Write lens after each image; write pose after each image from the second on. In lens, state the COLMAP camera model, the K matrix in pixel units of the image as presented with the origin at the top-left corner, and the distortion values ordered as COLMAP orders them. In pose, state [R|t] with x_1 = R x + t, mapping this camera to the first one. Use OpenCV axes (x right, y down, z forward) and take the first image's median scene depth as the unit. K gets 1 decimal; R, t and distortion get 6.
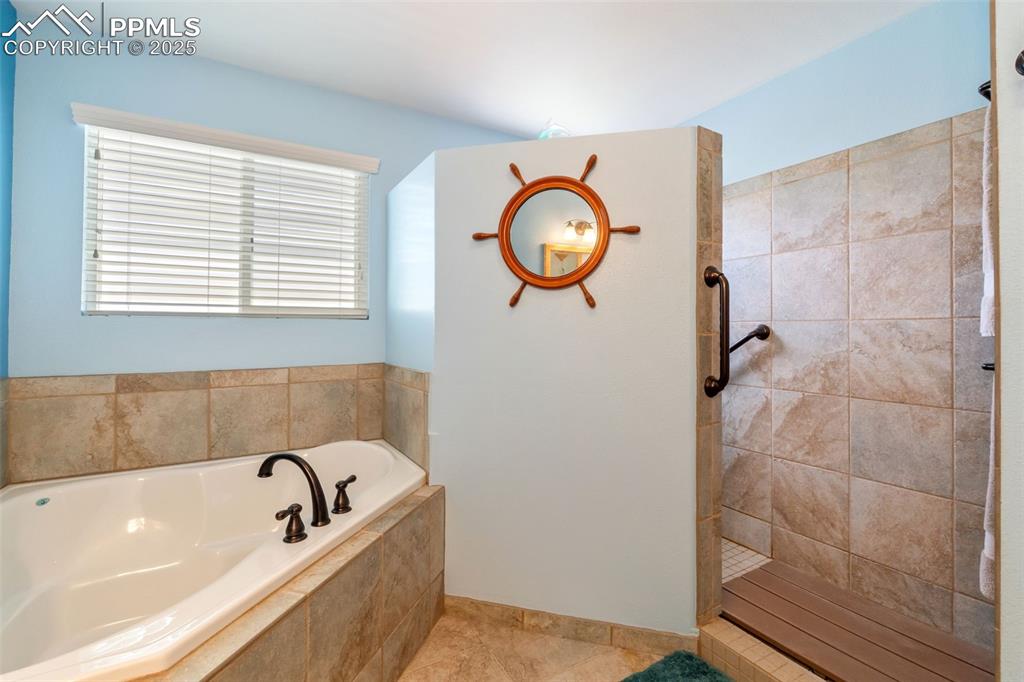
lens RADIAL K [[456.2, 0, 510.4], [0, 456.2, 323.5], [0, 0, 1]] dist [-0.004721, -0.001111]
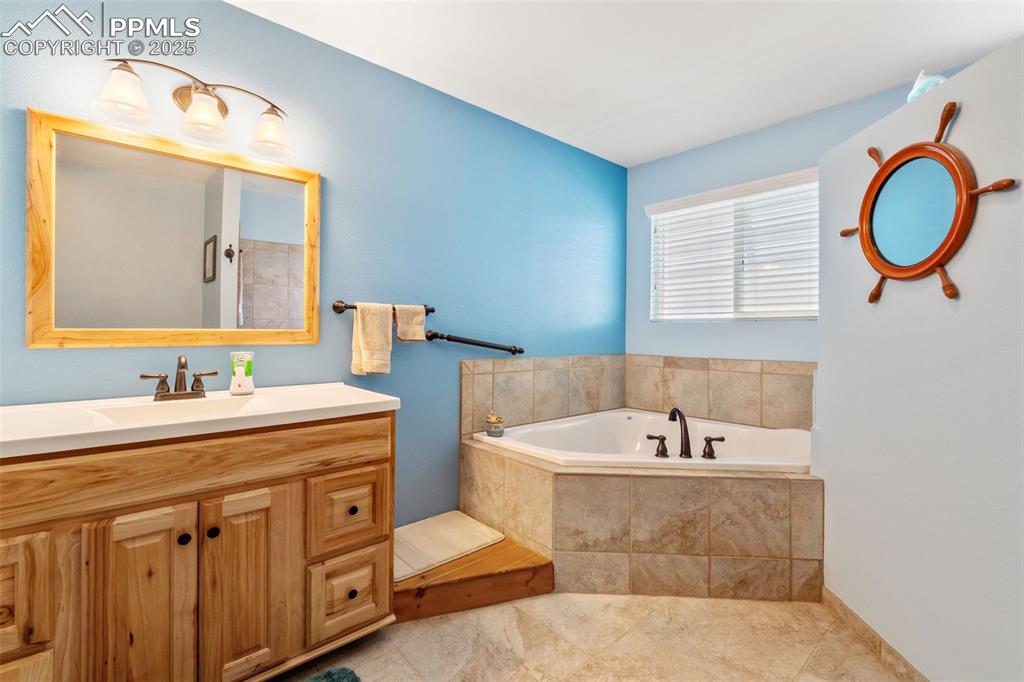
lens RADIAL K [[456.2, 0, 510.4], [0, 456.2, 323.5], [0, 0, 1]] dist [-0.004721, -0.001111]
pose [[0.196435, -0.016812, -0.980373, 0.716659], [0.007216, 0.999851, -0.015700, 0.012268], [0.980490, -0.003990, 0.196527, 0.100859]]
